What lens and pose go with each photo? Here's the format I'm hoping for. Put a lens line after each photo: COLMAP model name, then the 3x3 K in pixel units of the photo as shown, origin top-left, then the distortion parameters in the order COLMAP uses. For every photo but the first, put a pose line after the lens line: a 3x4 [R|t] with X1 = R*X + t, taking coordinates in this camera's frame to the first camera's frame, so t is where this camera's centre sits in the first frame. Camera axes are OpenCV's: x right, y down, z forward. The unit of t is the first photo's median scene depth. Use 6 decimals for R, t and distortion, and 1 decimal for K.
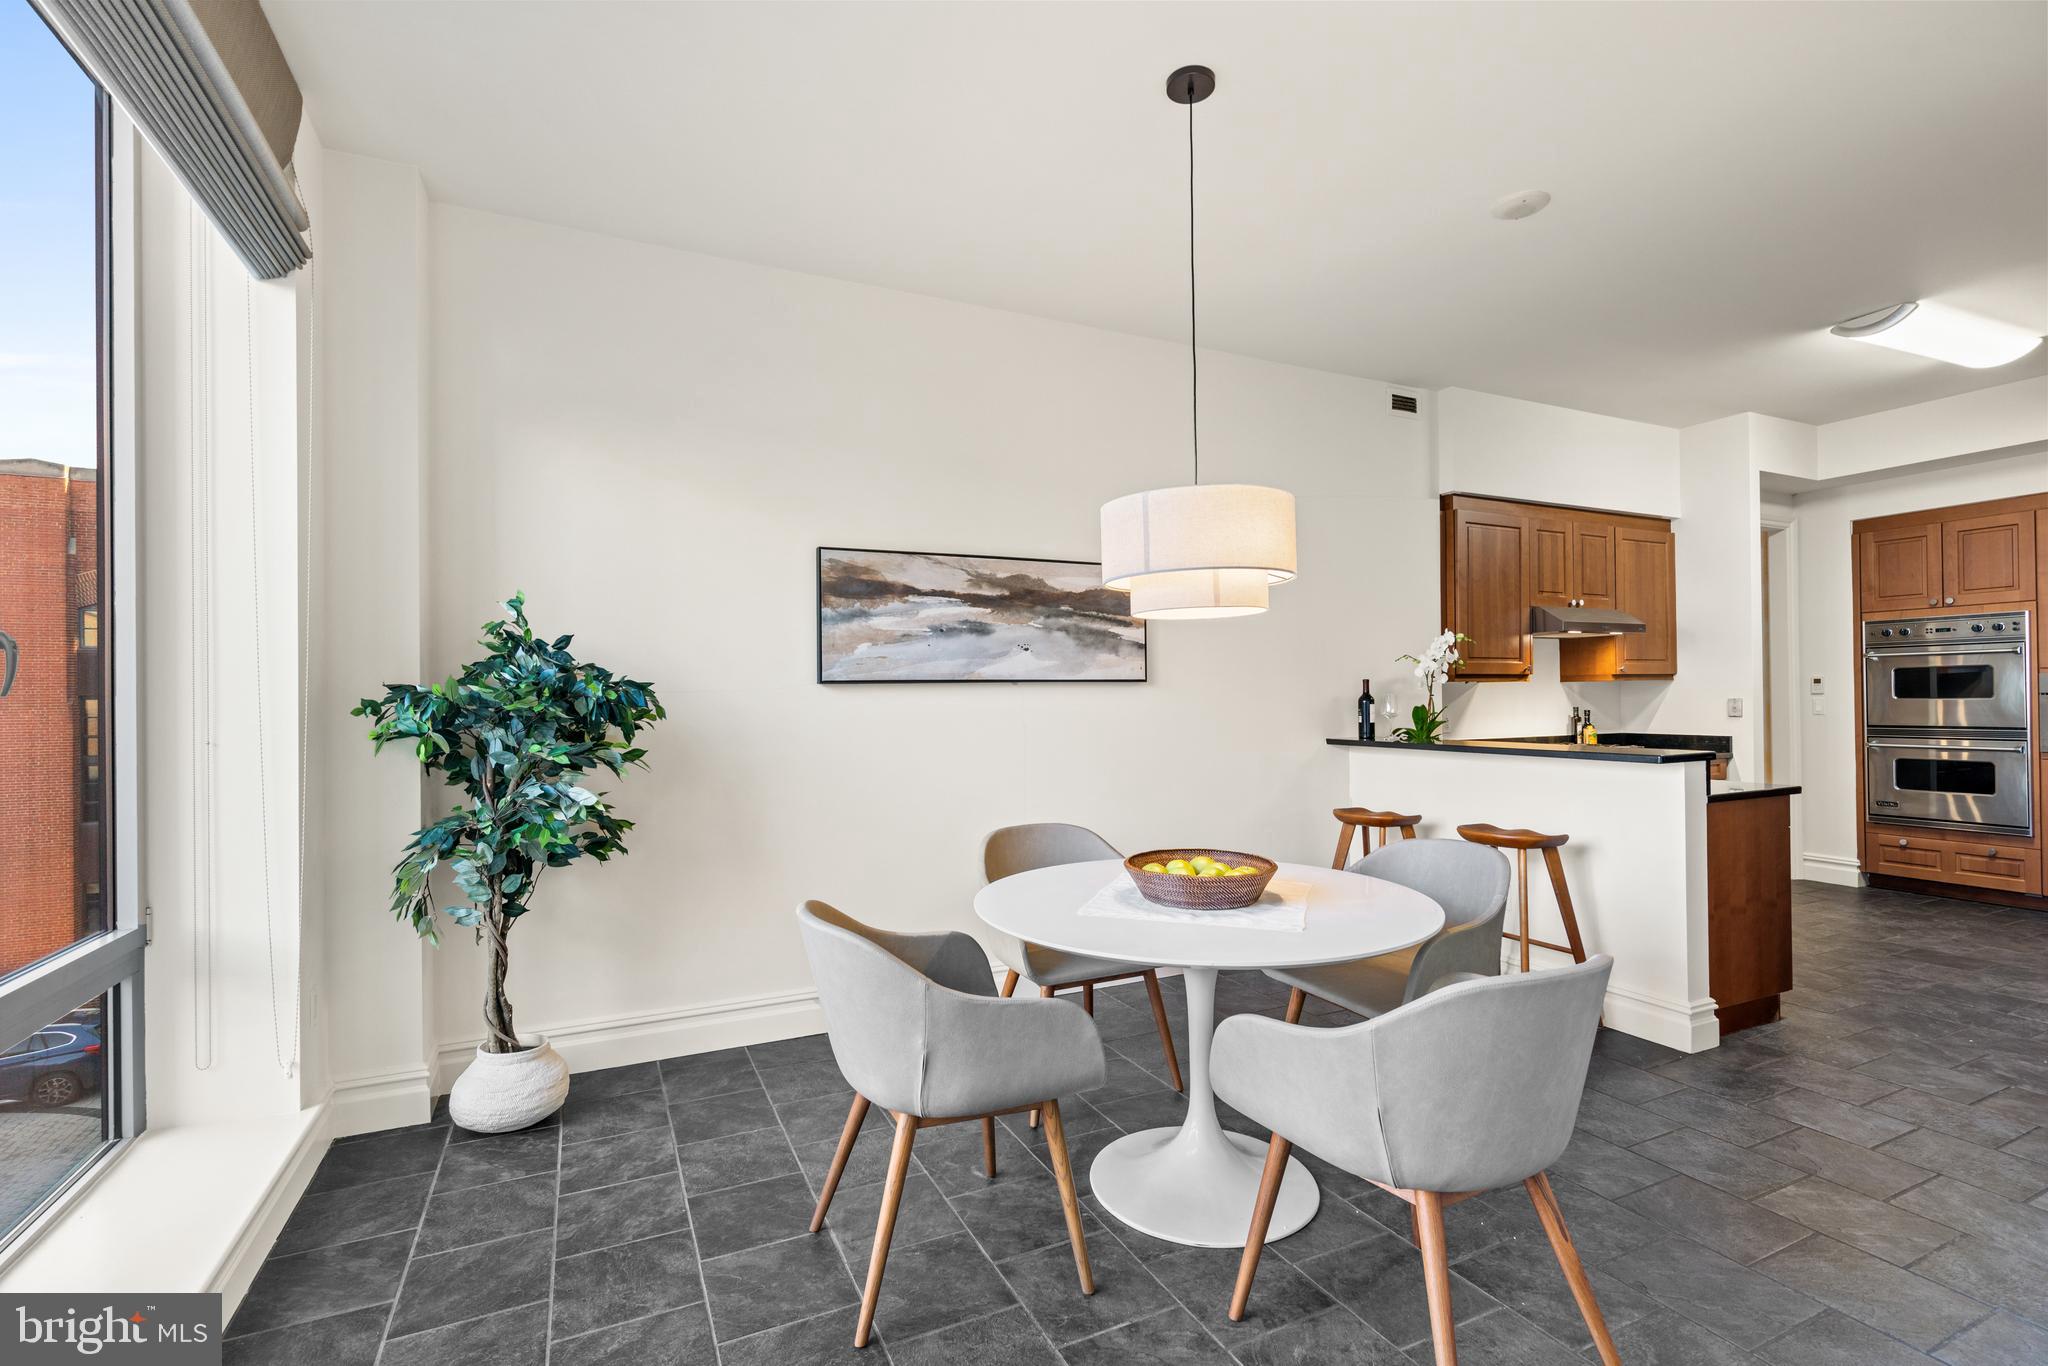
lens RADIAL K [[925.9, 0, 1019.9], [0, 925.9, 695.6], [0, 0, 1]] dist [-0.000486, 0.000461]
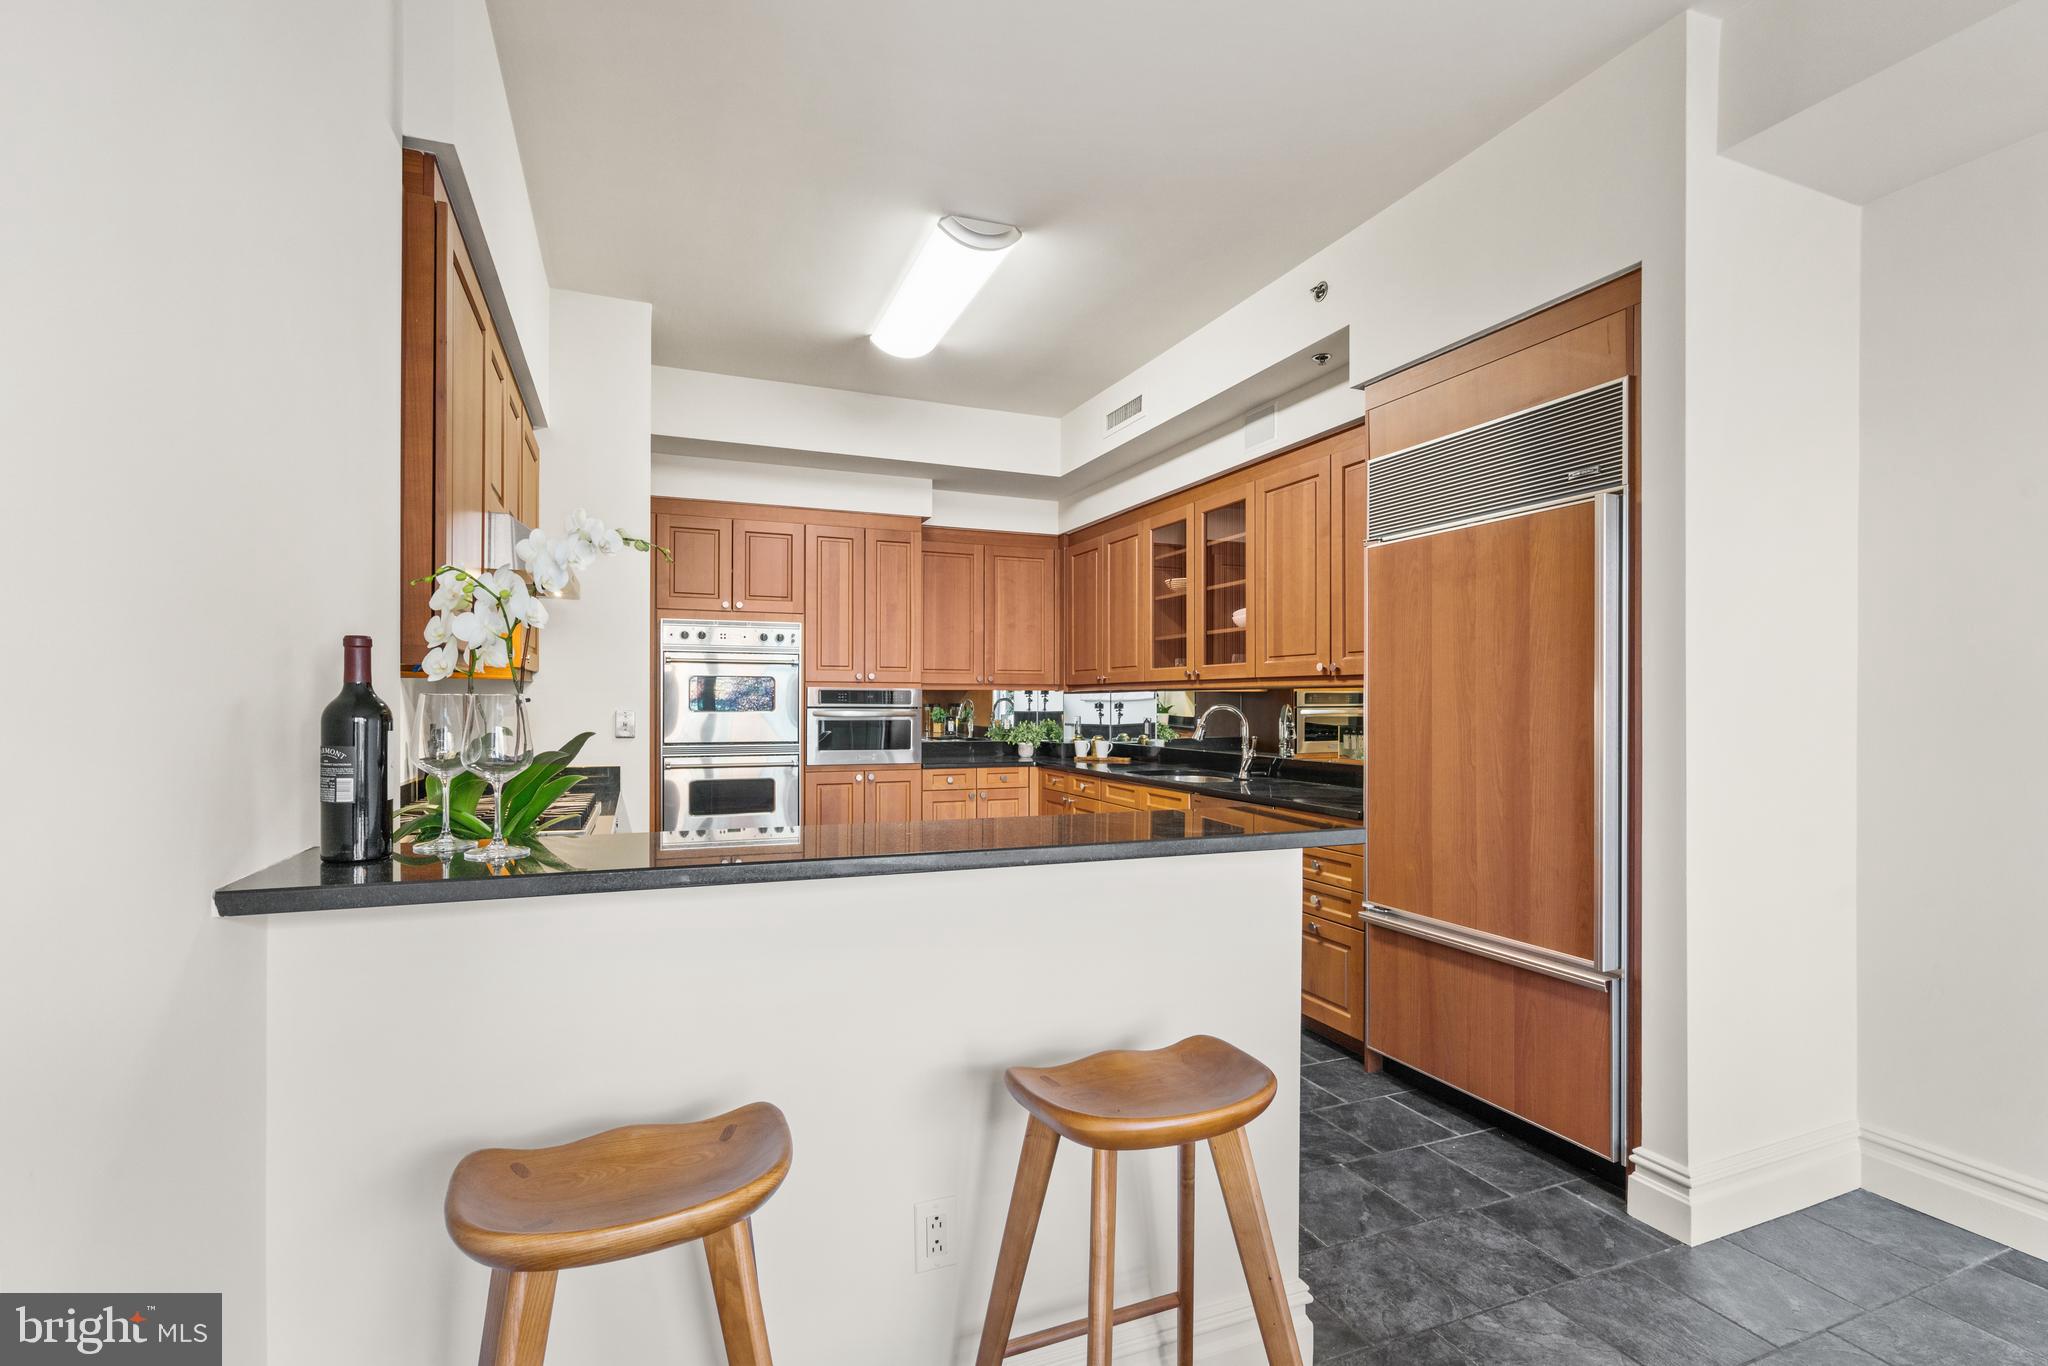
lens RADIAL K [[925.9, 0, 1019.9], [0, 925.9, 695.6], [0, 0, 1]] dist [-0.000486, 0.000461]
pose [[0.049226, 0.018495, 0.998616, 0.116258], [-0.004927, 0.999821, -0.018274, 0.003074], [-0.998776, -0.004021, 0.049309, 0.761304]]
